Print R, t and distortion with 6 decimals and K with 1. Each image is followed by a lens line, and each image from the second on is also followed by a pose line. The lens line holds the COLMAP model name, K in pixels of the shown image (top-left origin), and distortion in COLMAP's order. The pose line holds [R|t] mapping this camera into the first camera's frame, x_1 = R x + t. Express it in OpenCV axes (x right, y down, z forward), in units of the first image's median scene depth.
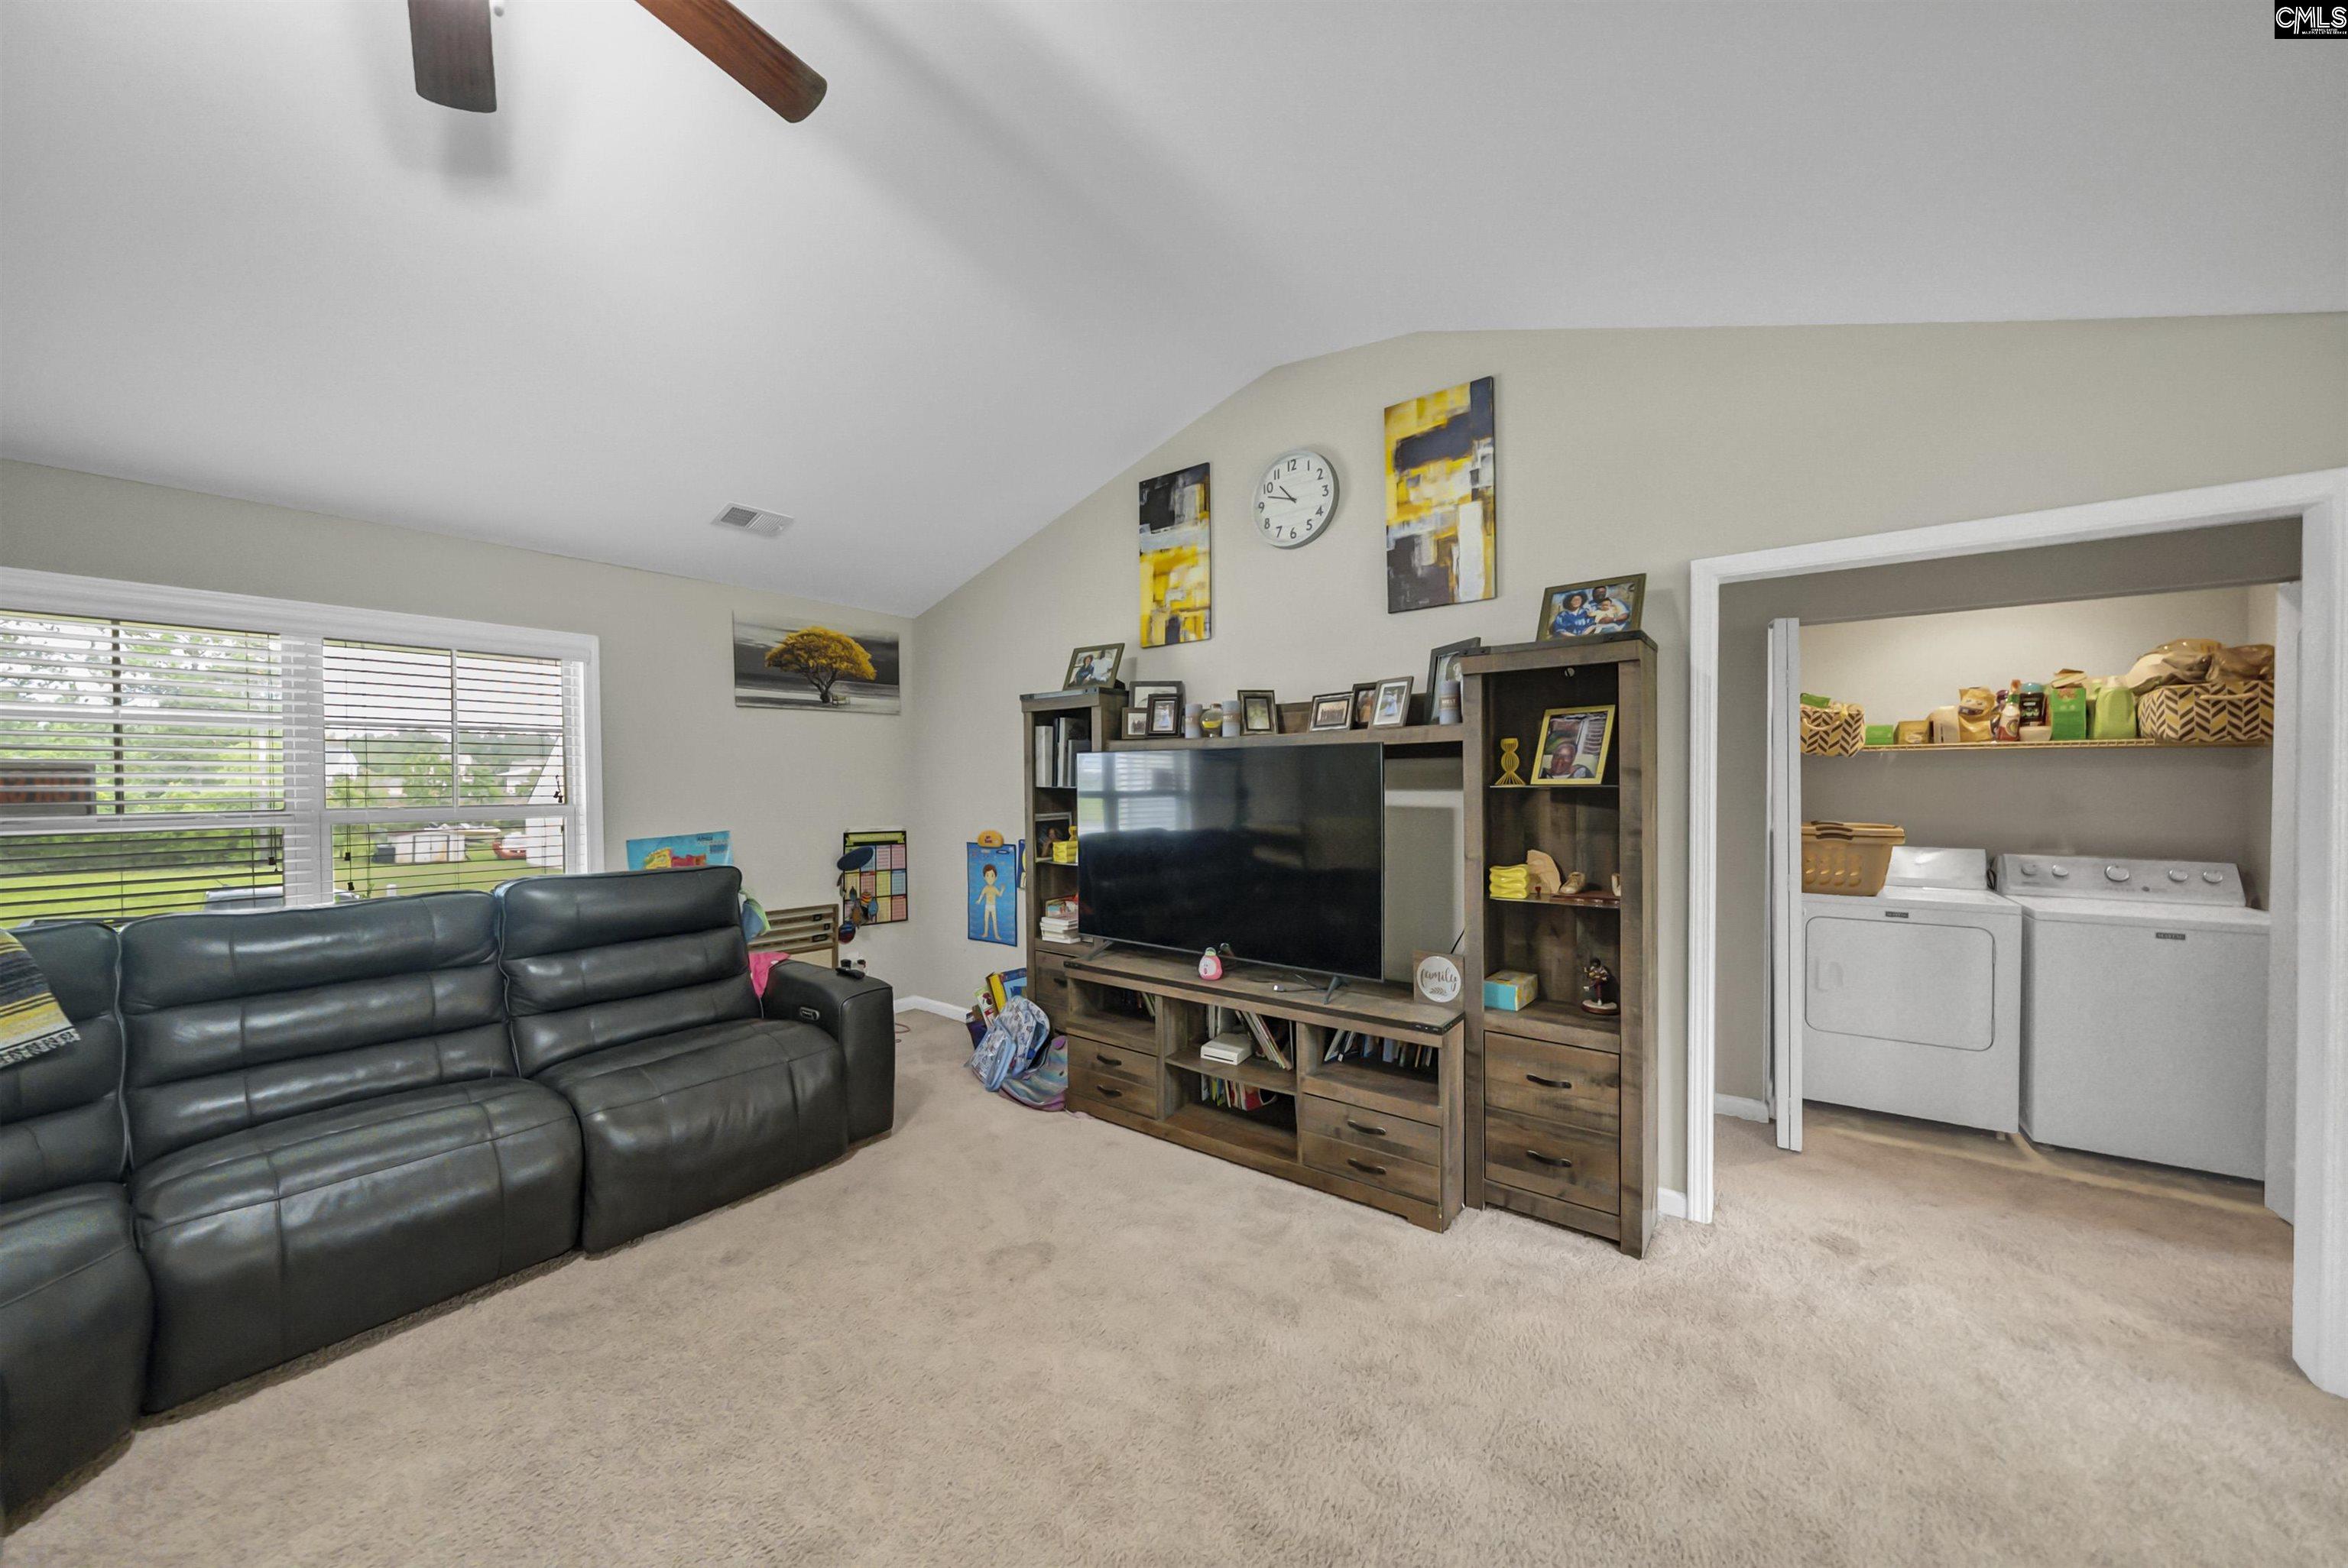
lens RADIAL K [[823.4, 0, 1161.3], [0, 823.4, 794.6], [0, 0, 1]] dist [-0.004198, -0.000169]
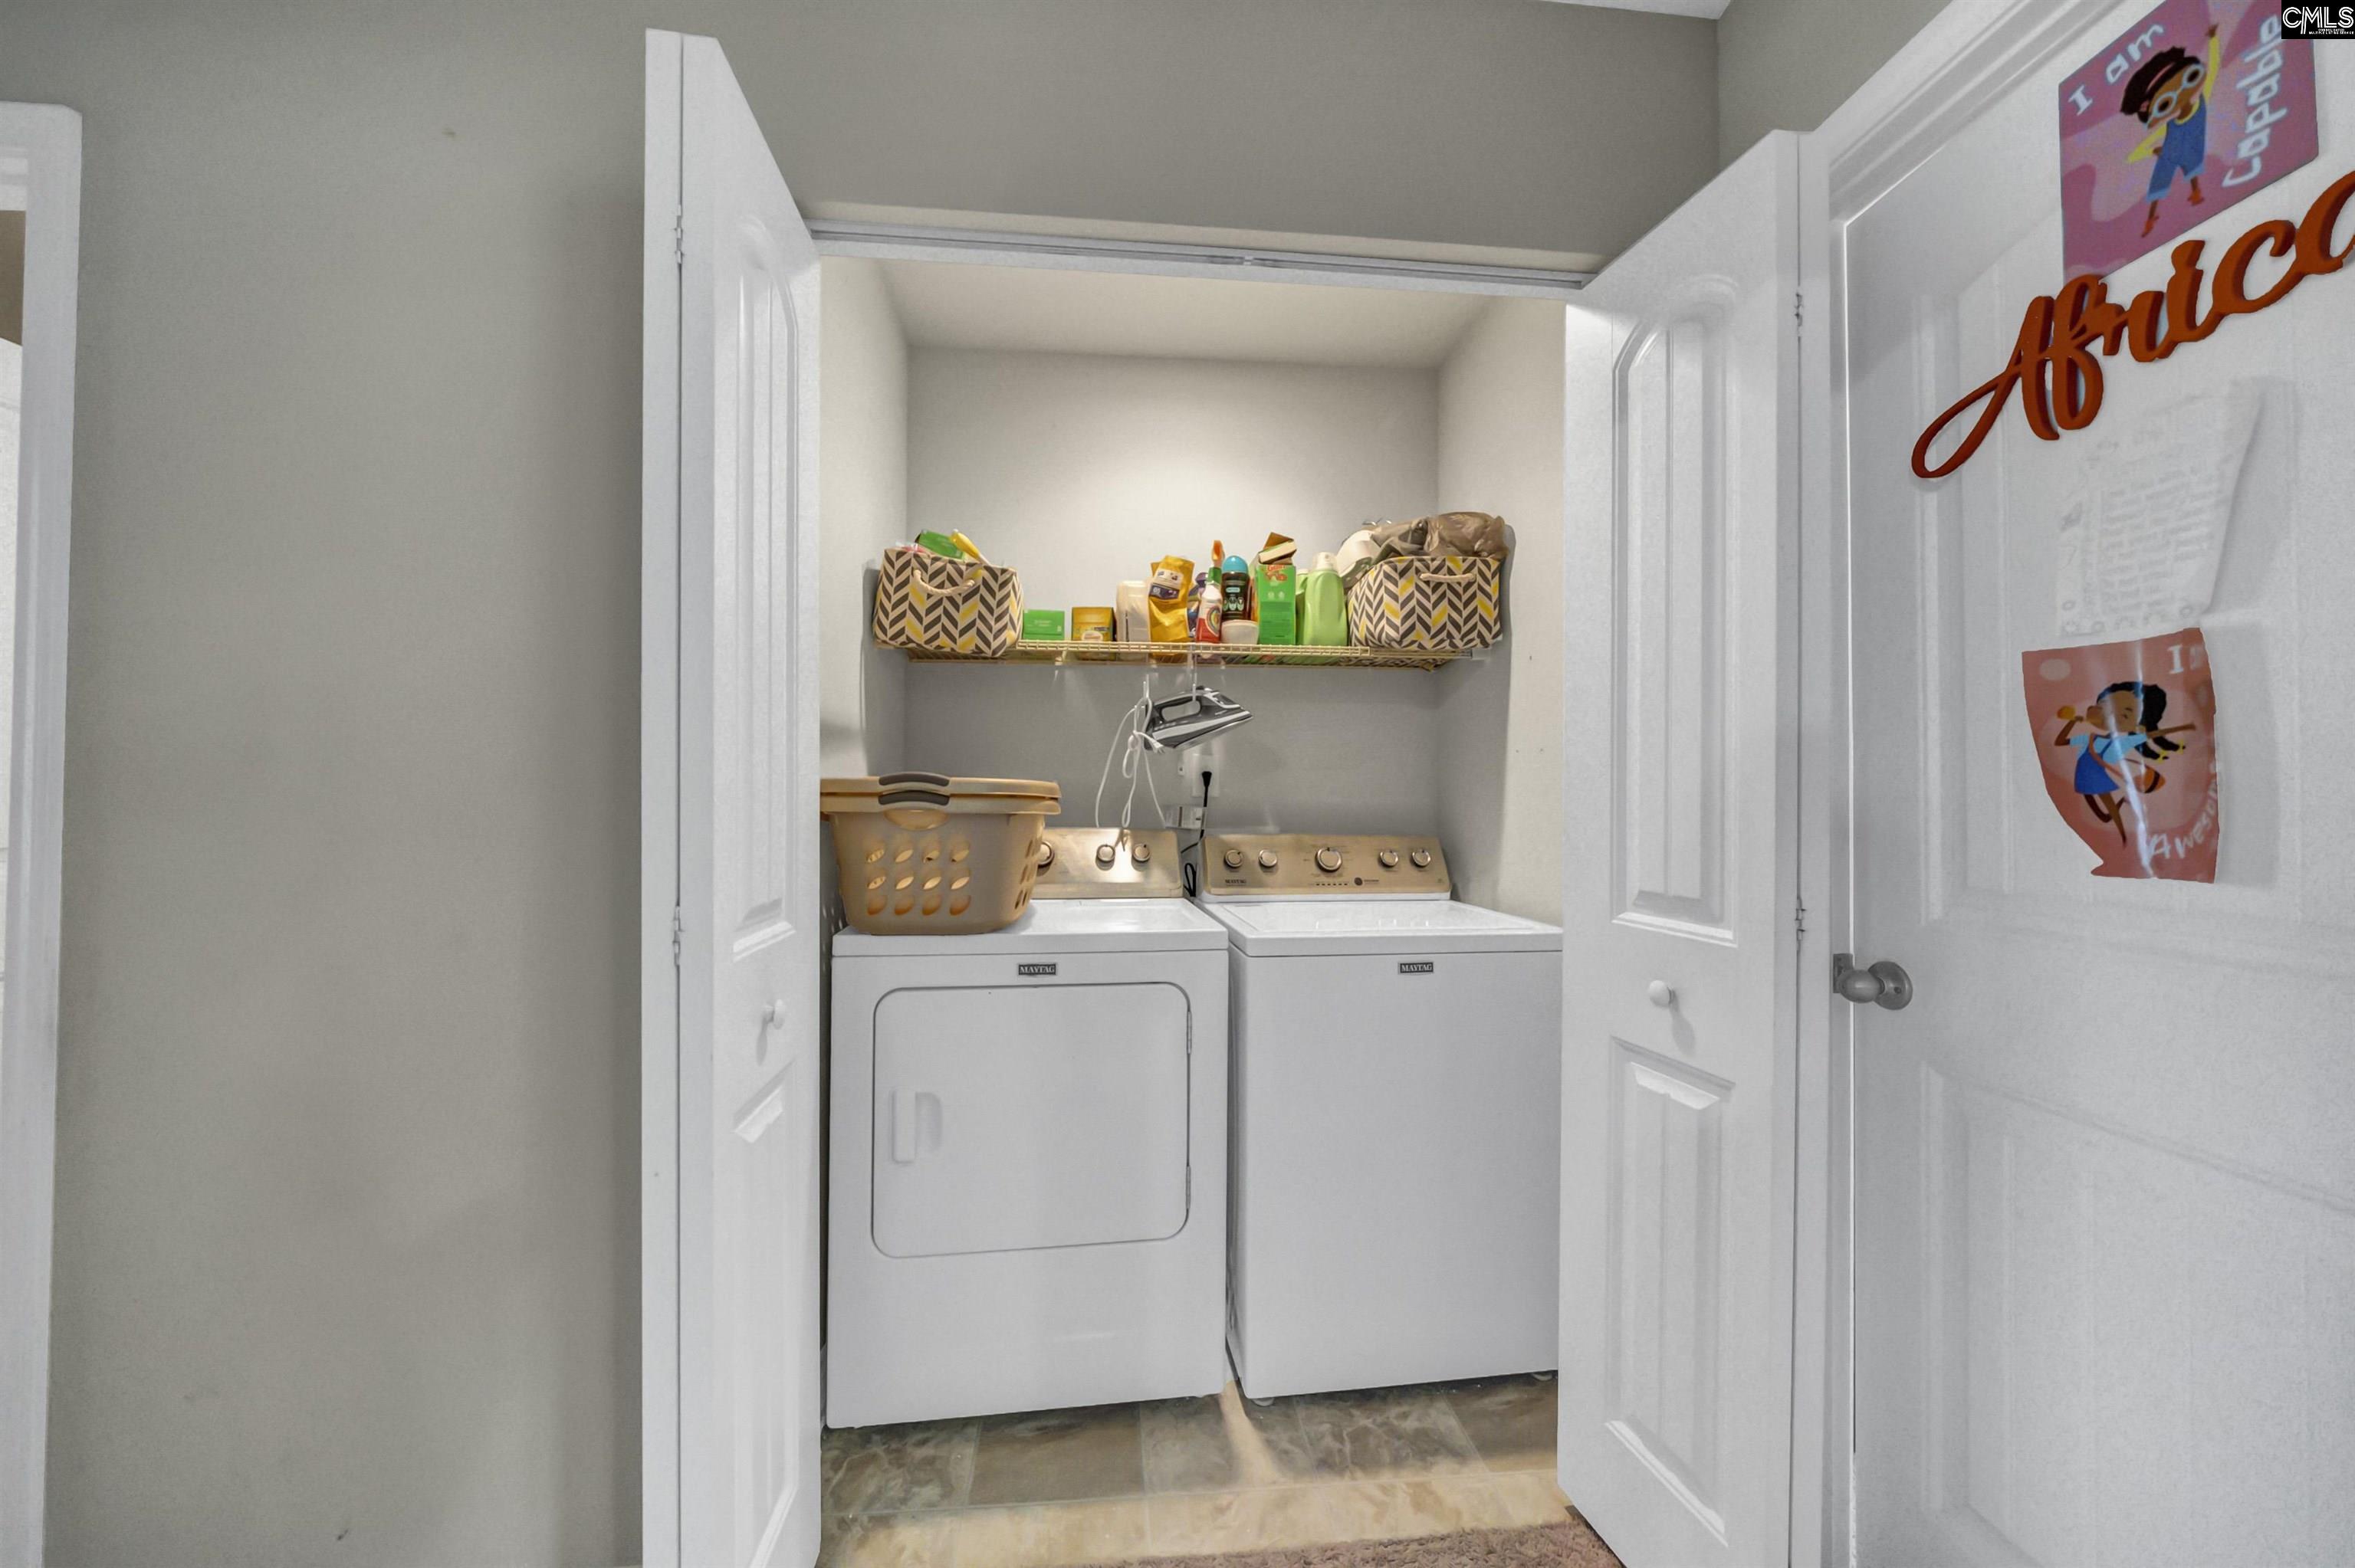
lens RADIAL K [[833.8, 0, 1177.5], [0, 833.8, 784.0], [0, 0, 1]] dist [-0.000463, -0.000005]
pose [[0.723306, 0.020529, 0.690222, 0.623700], [0.000810, 0.999532, -0.030578, 0.056597], [-0.690527, 0.022677, 0.722951, 0.602015]]
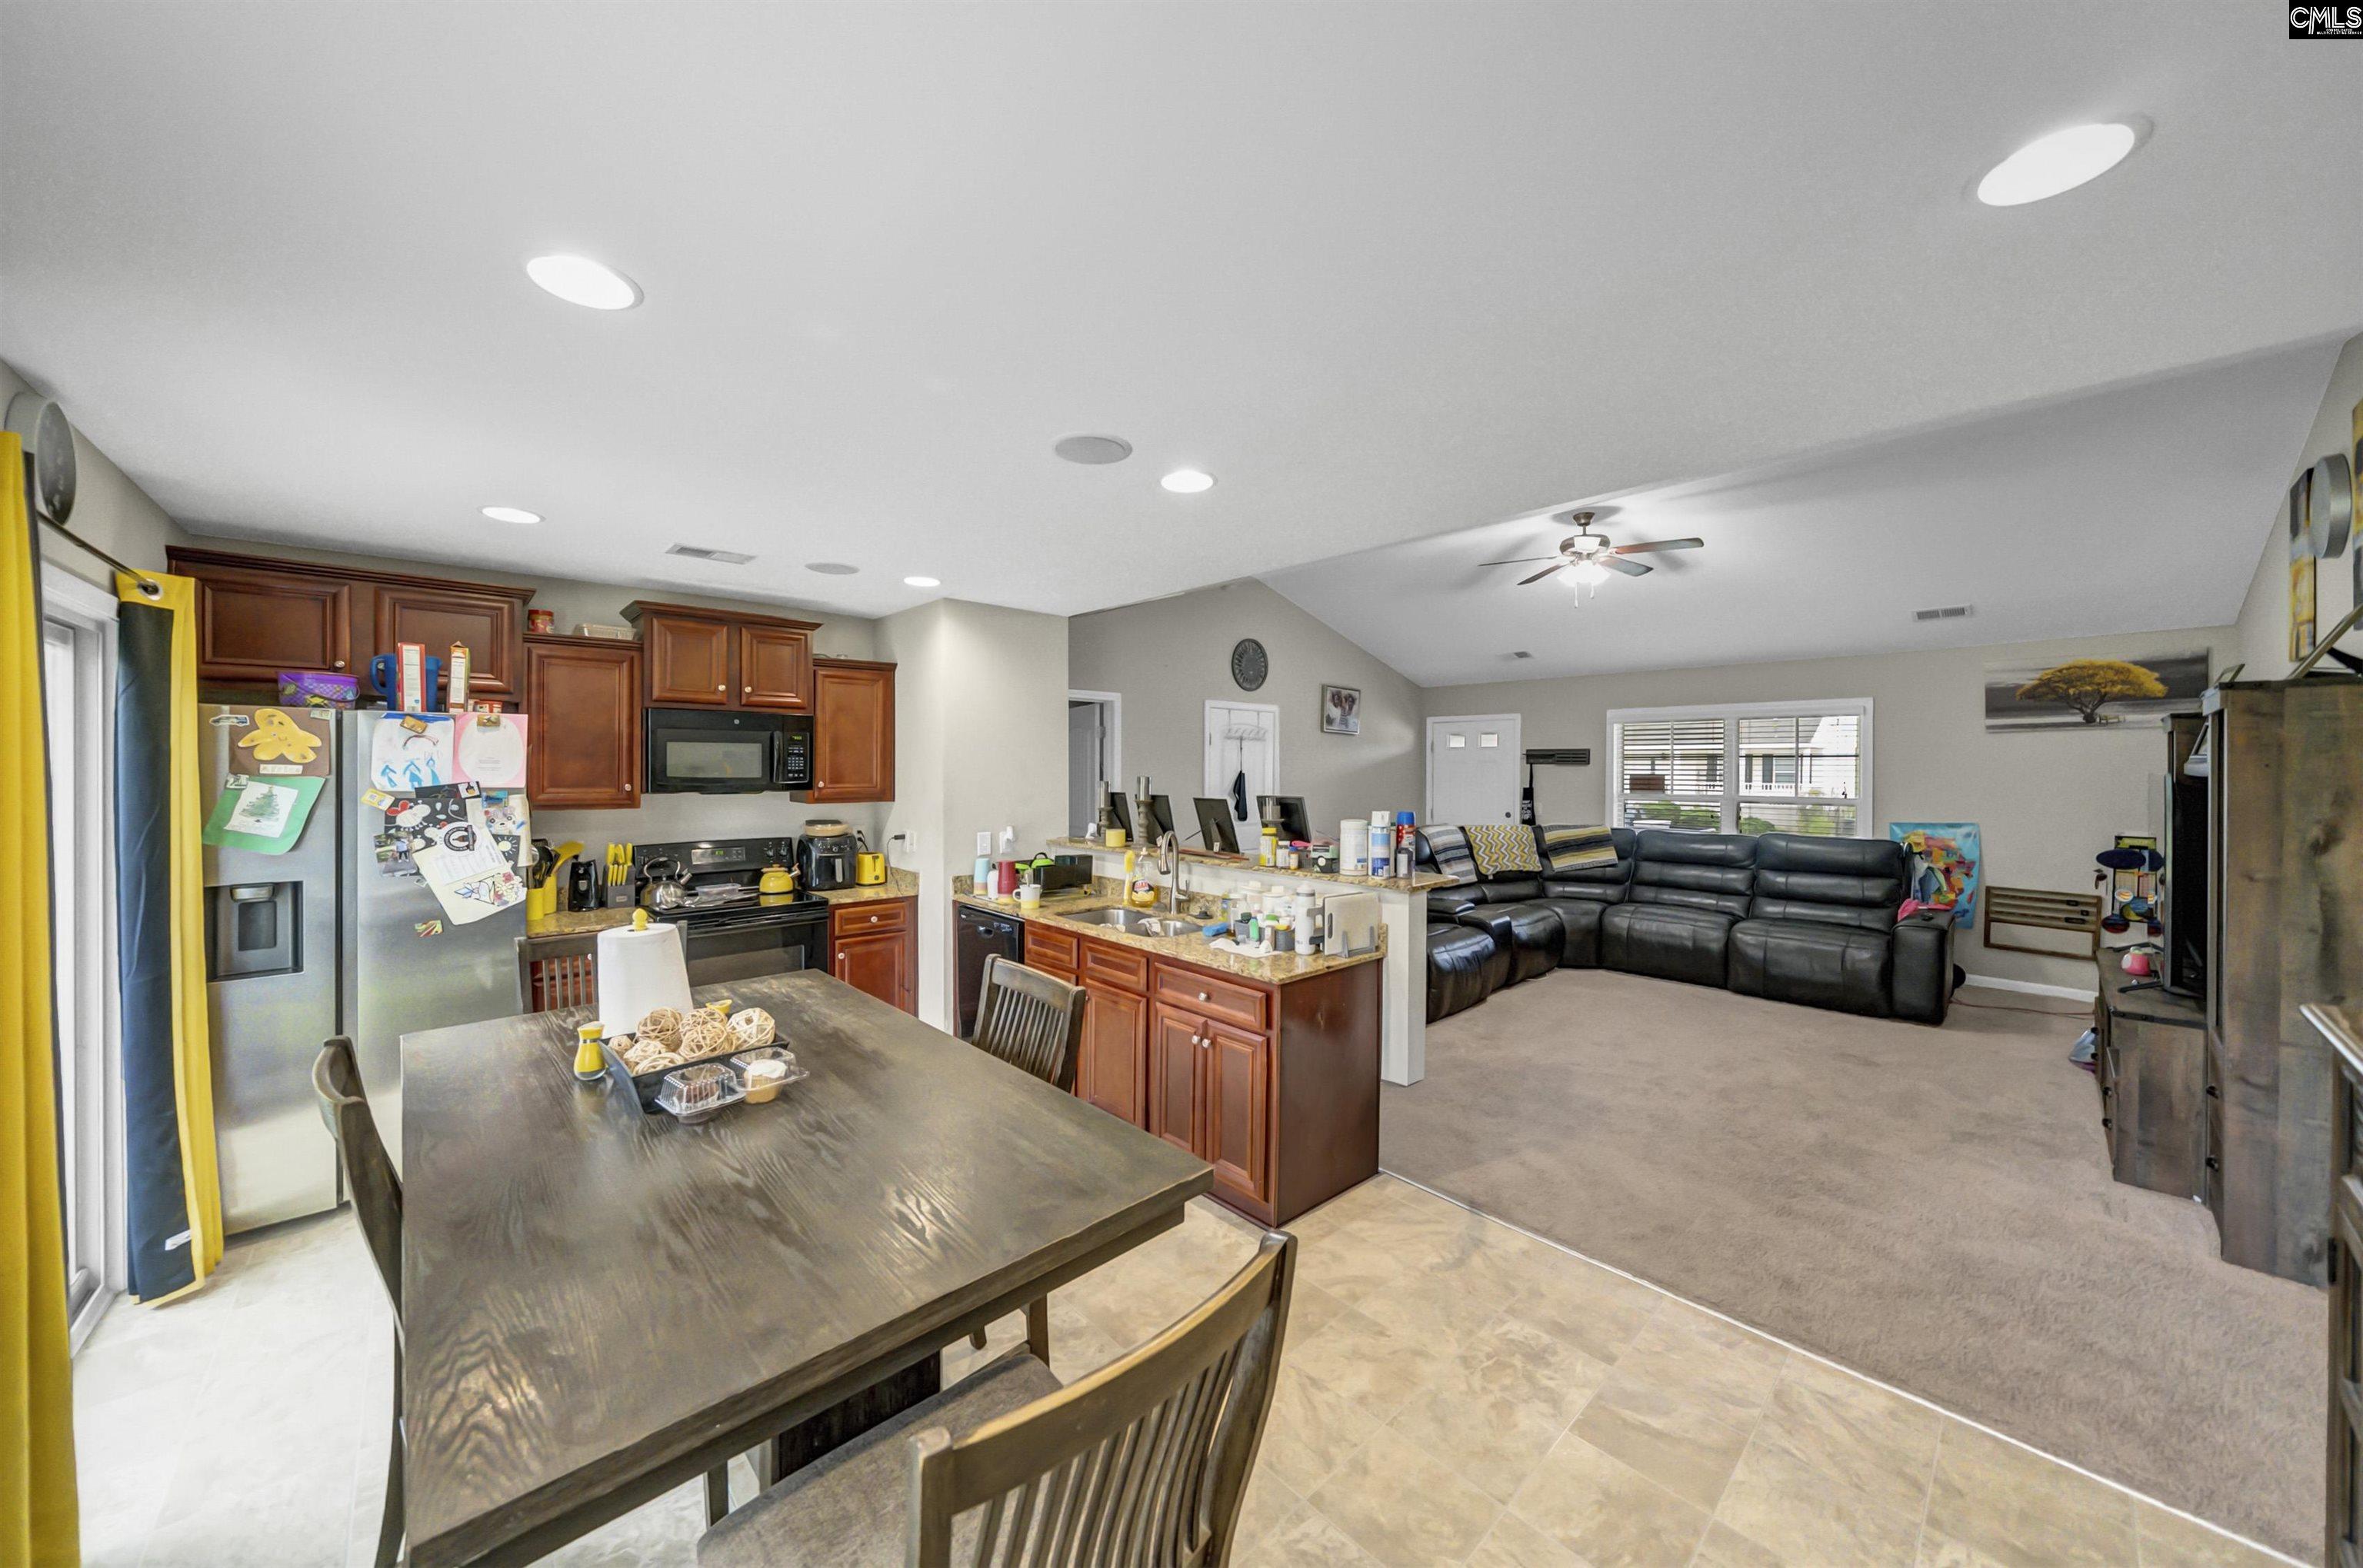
lens RADIAL K [[824.5, 0, 1175.8], [0, 824.5, 770.5], [0, 0, 1]] dist [-0.001575, -0.000009]
pose [[-0.154475, 0.010955, -0.987936, 1.340326], [-0.020009, 0.999699, 0.014214, -0.047862], [0.987794, 0.021963, -0.154210, -0.151810]]
